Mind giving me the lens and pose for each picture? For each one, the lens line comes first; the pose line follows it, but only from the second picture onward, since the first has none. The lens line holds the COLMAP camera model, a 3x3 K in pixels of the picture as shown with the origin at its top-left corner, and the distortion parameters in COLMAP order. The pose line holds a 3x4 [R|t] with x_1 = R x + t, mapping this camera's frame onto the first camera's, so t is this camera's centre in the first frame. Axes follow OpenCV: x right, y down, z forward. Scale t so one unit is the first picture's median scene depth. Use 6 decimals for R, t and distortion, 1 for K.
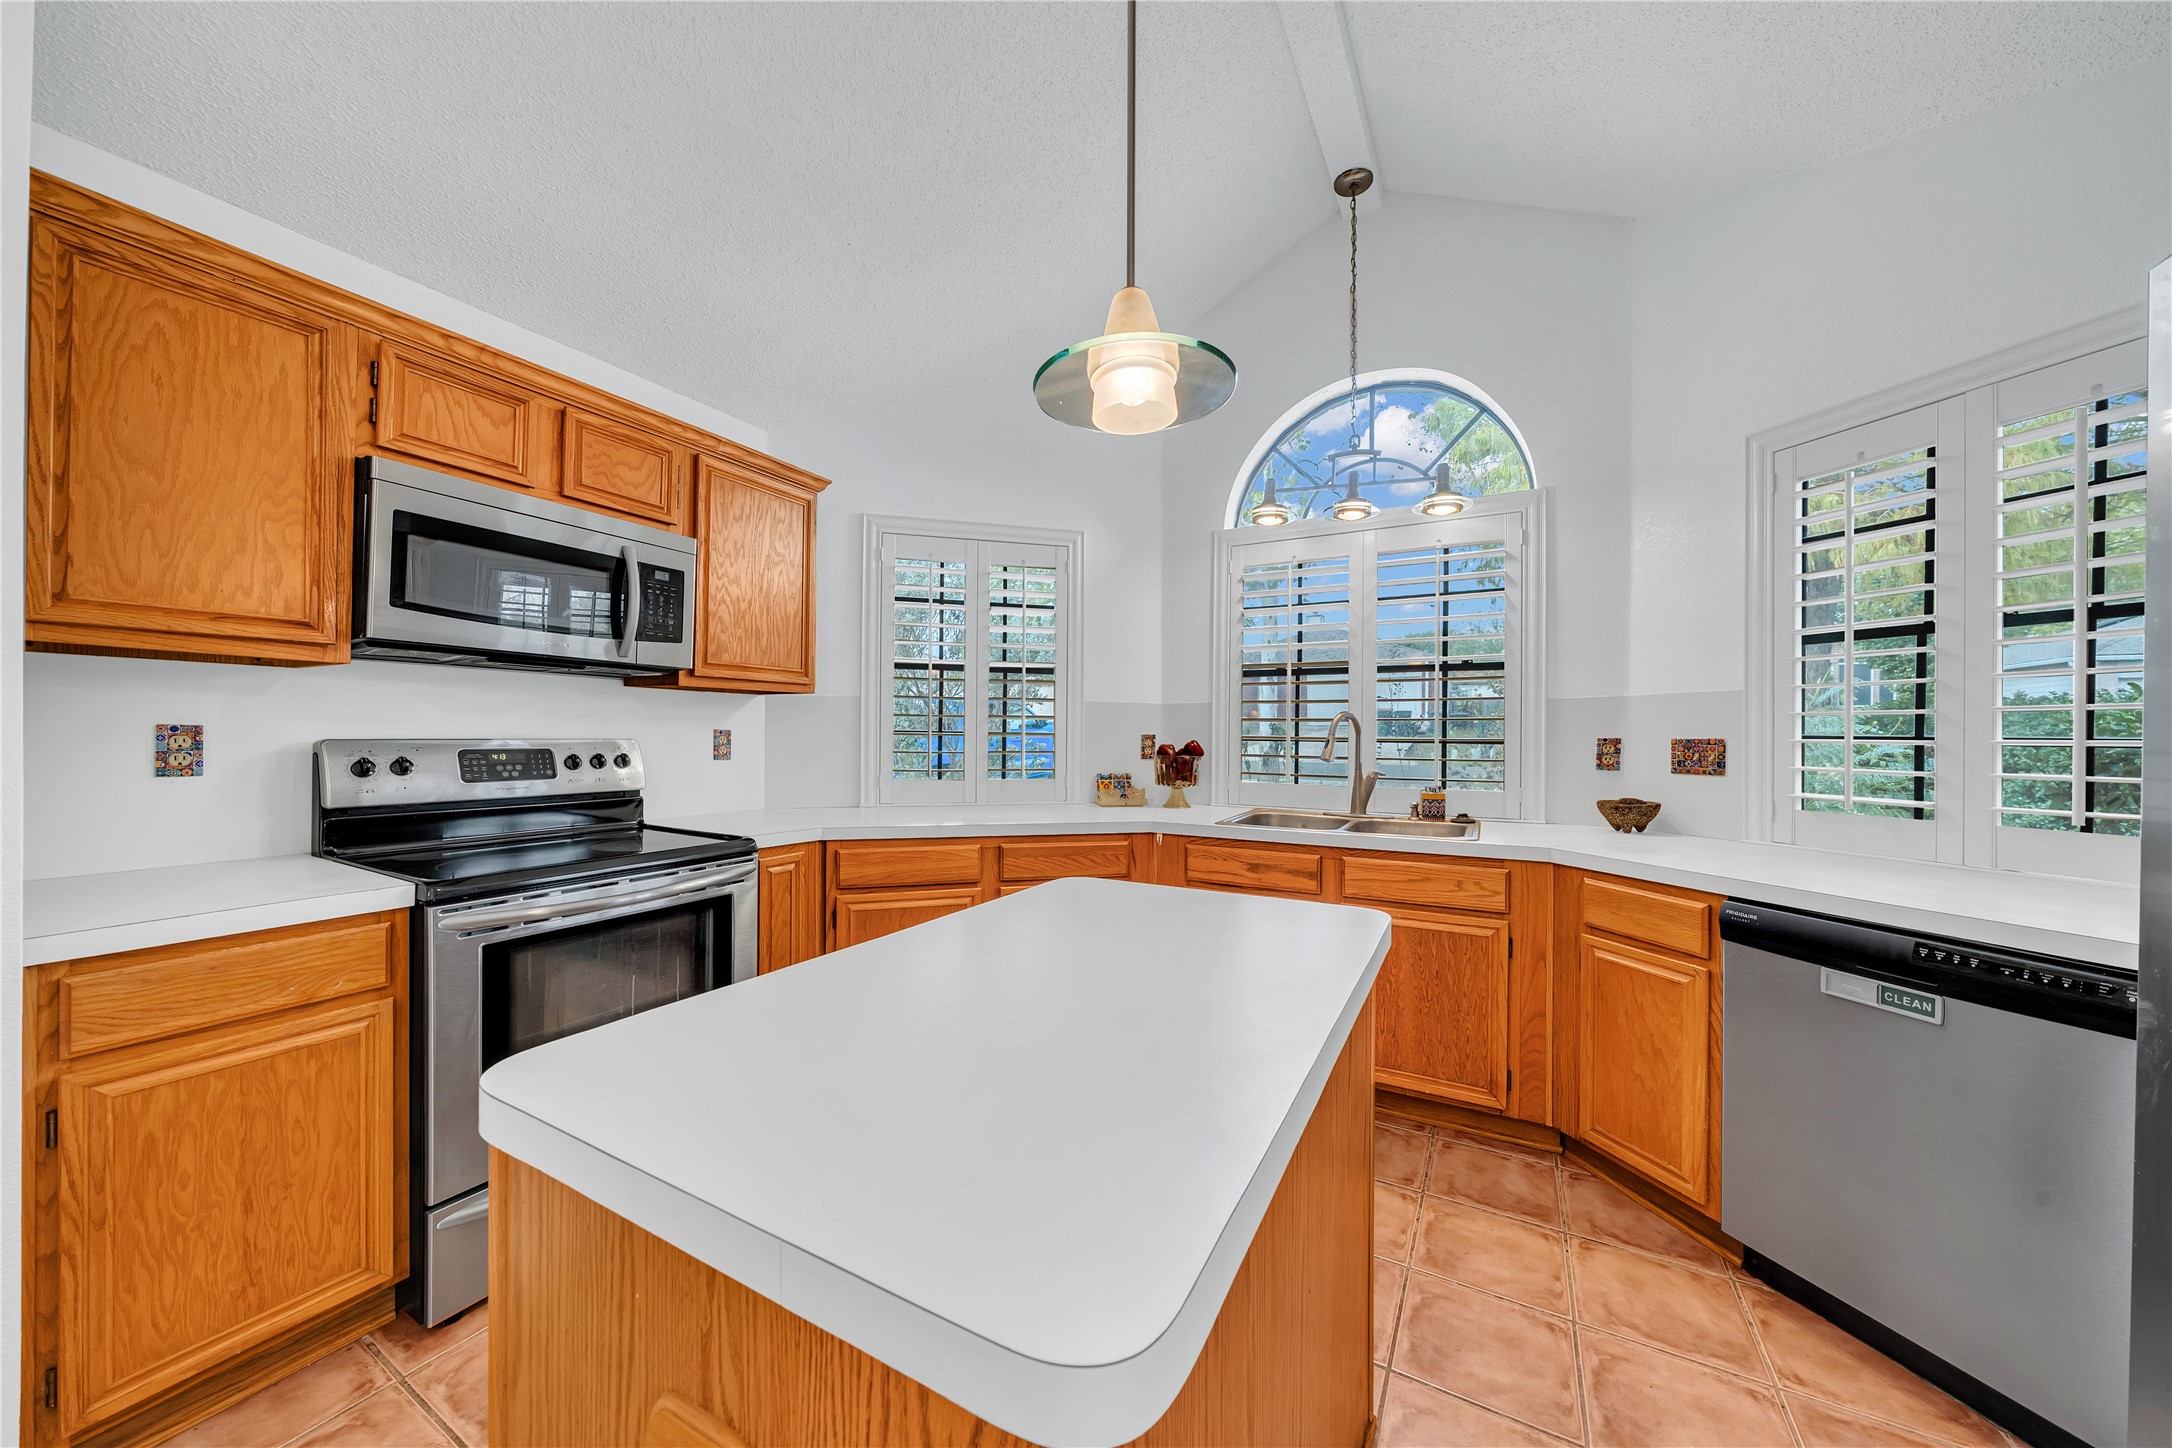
lens RADIAL K [[743.2, 0, 1079.6], [0, 743.2, 733.5], [0, 0, 1]] dist [-0.007863, 0.000406]
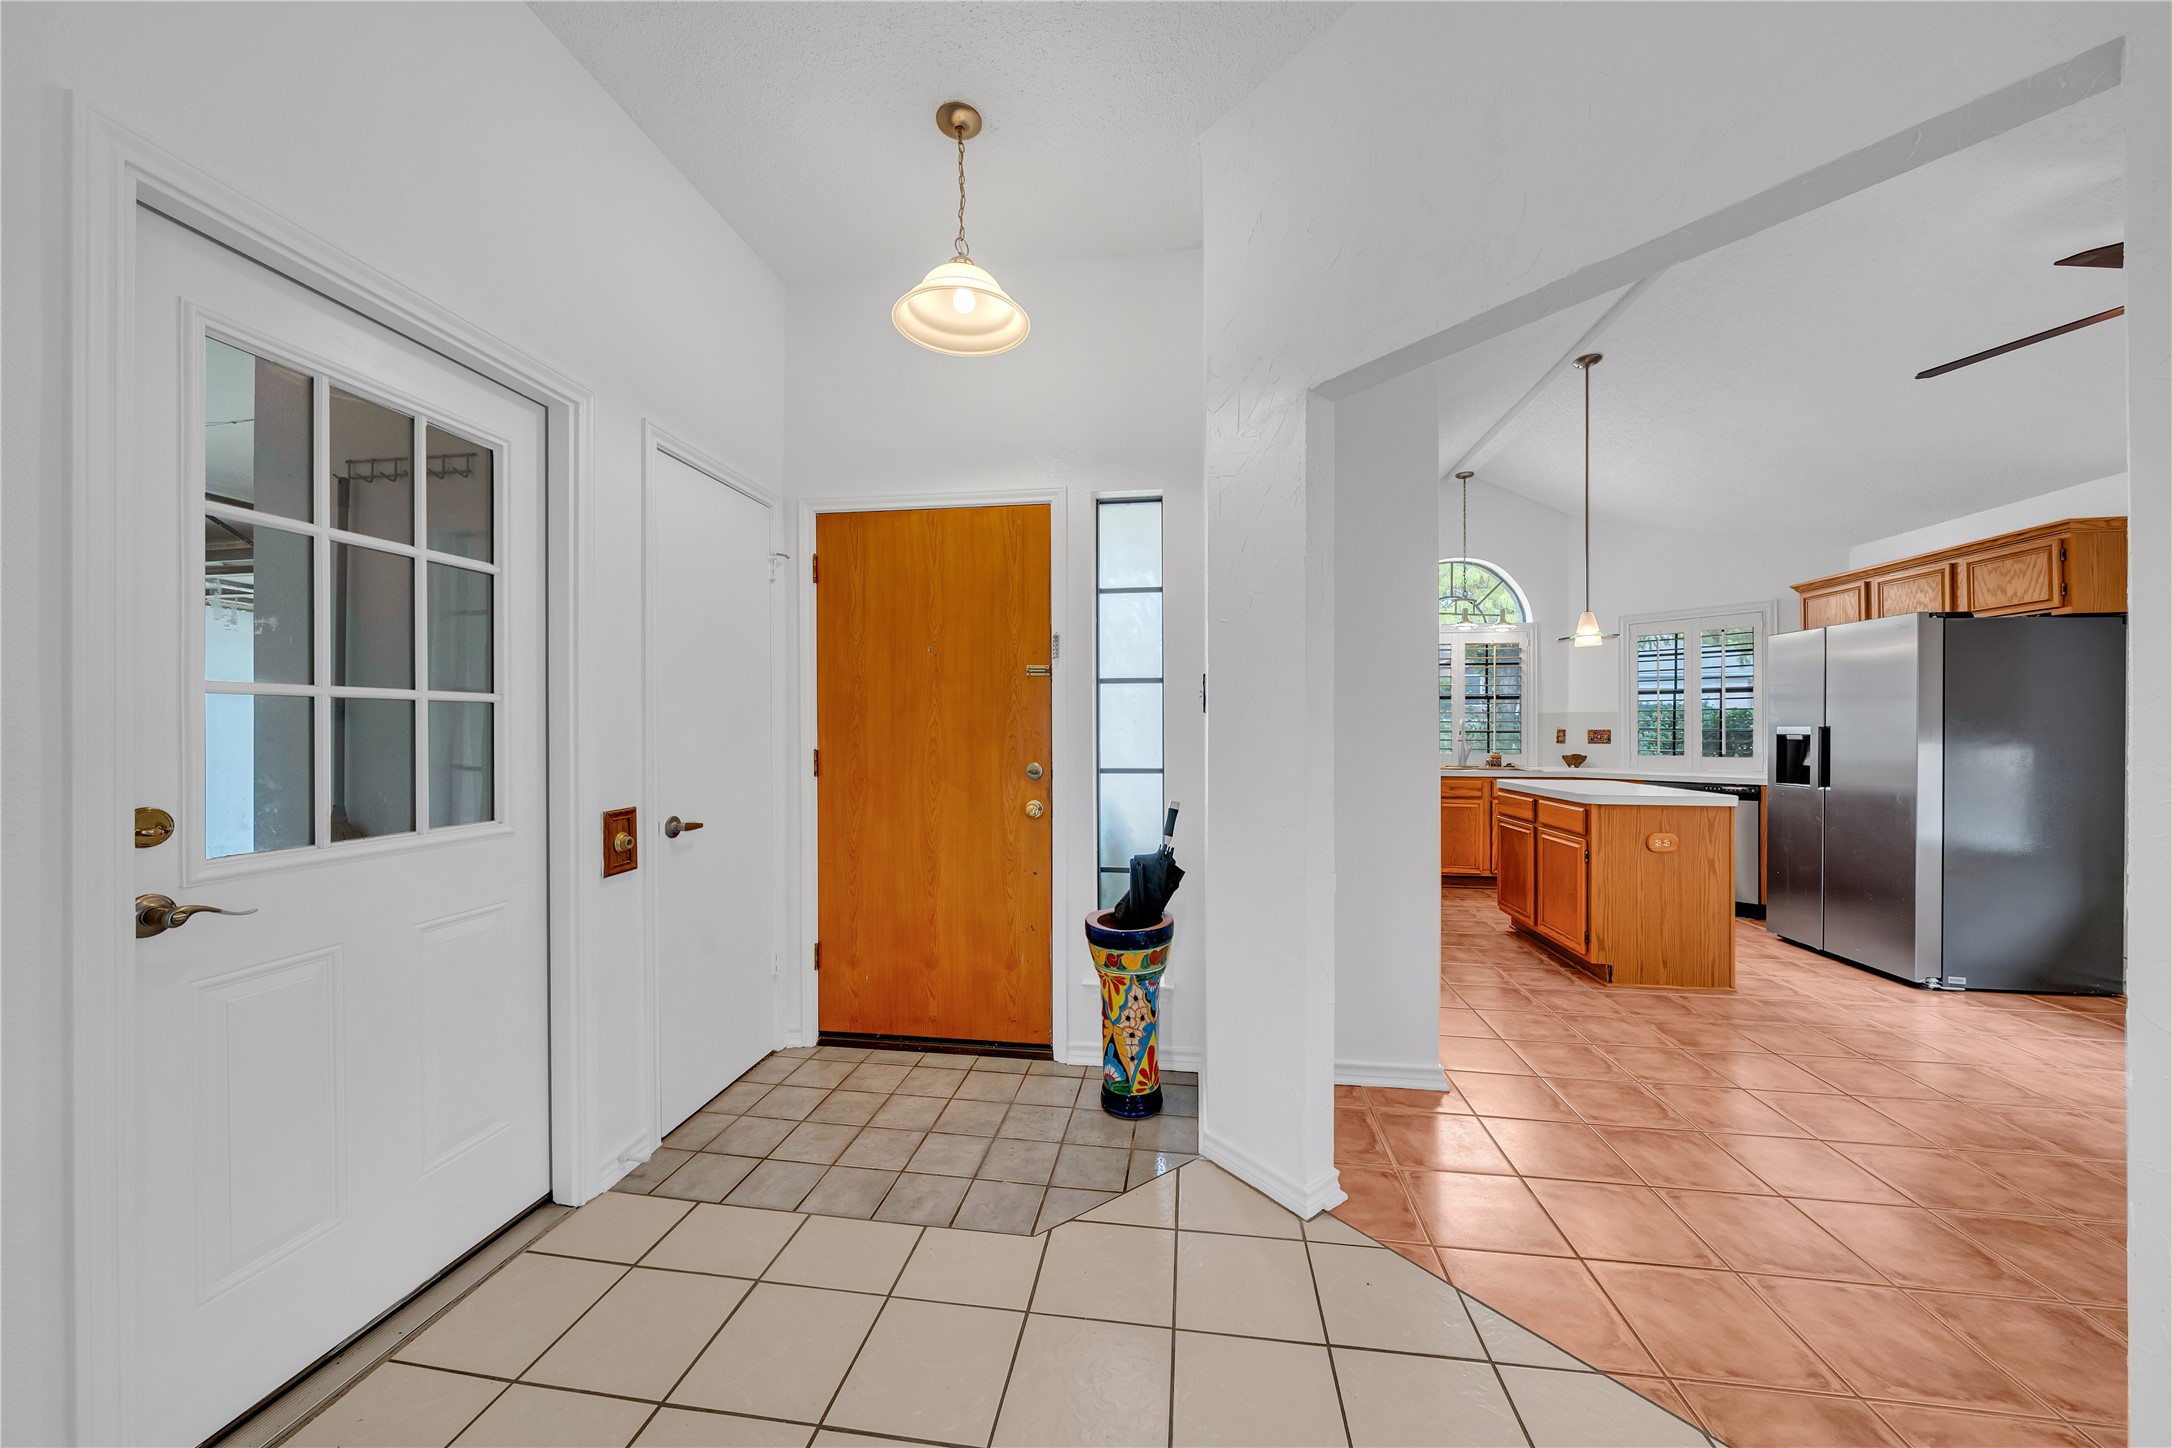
lens RADIAL K [[743.2, 0, 1086.3], [0, 743.2, 724.8], [0, 0, 1]] dist [-0.007863, 0.000406]
pose [[0.933435, -0.003723, 0.358727, -1.907316], [0.004646, 0.999988, -0.001712, -0.015072], [-0.358716, 0.003265, 0.933441, -0.829033]]
